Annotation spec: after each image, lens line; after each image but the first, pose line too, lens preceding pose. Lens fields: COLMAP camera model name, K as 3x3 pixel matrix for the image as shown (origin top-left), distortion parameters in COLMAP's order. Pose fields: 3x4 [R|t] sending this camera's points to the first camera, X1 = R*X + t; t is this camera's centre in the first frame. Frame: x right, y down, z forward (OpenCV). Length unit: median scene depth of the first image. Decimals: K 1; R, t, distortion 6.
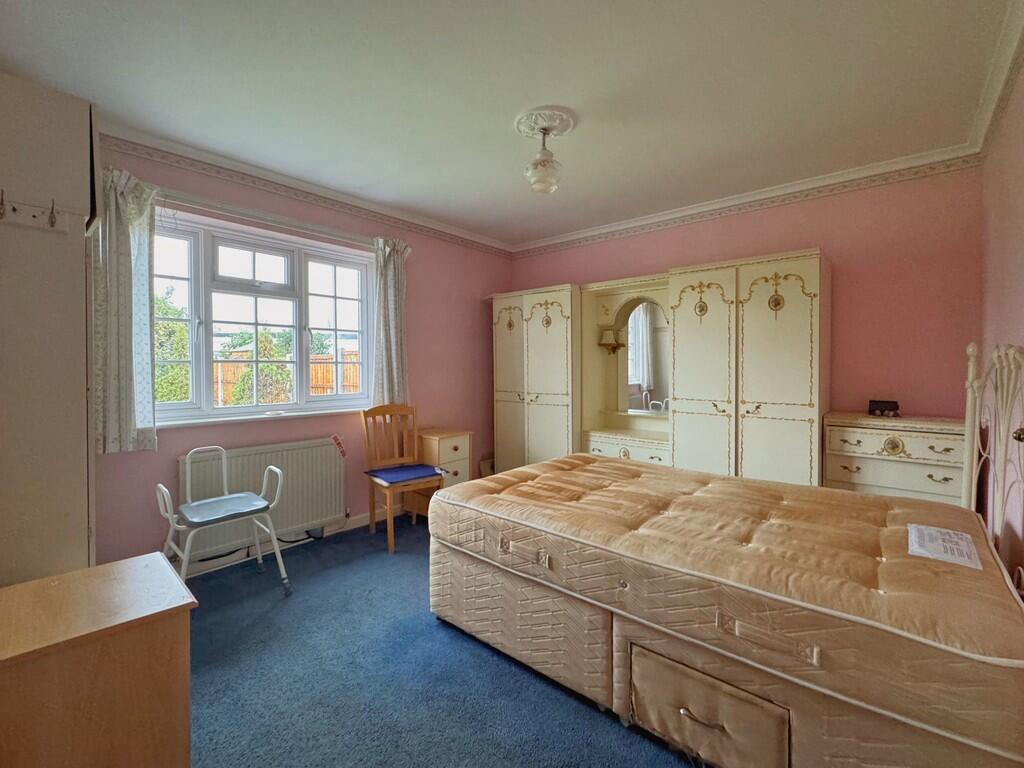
lens RADIAL K [[445.3, 0, 469.1], [0, 445.3, 369.6], [0, 0, 1]] dist [-0.000232, -0.000106]
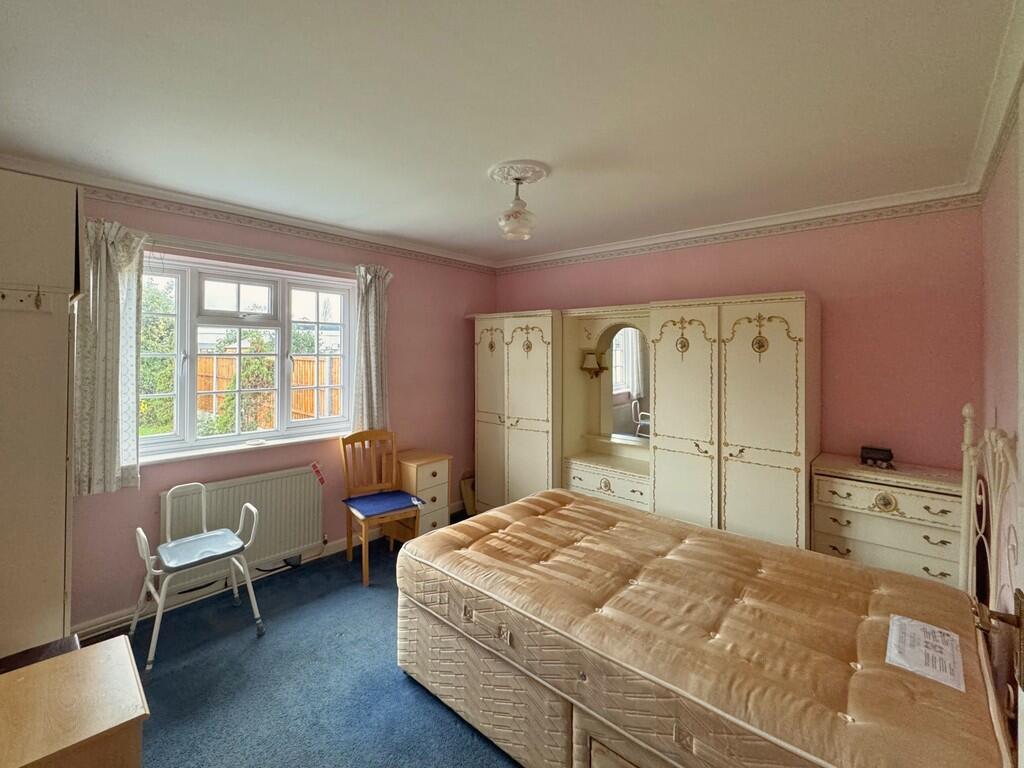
lens RADIAL K [[445.3, 0, 439.2], [0, 445.3, 348.4], [0, 0, 1]] dist [-0.000232, -0.000106]
pose [[0.998677, 0.008137, -0.050780, 0.044849], [-0.009160, 0.999759, -0.019955, -0.129120], [0.050606, 0.020394, 0.998510, -0.005496]]
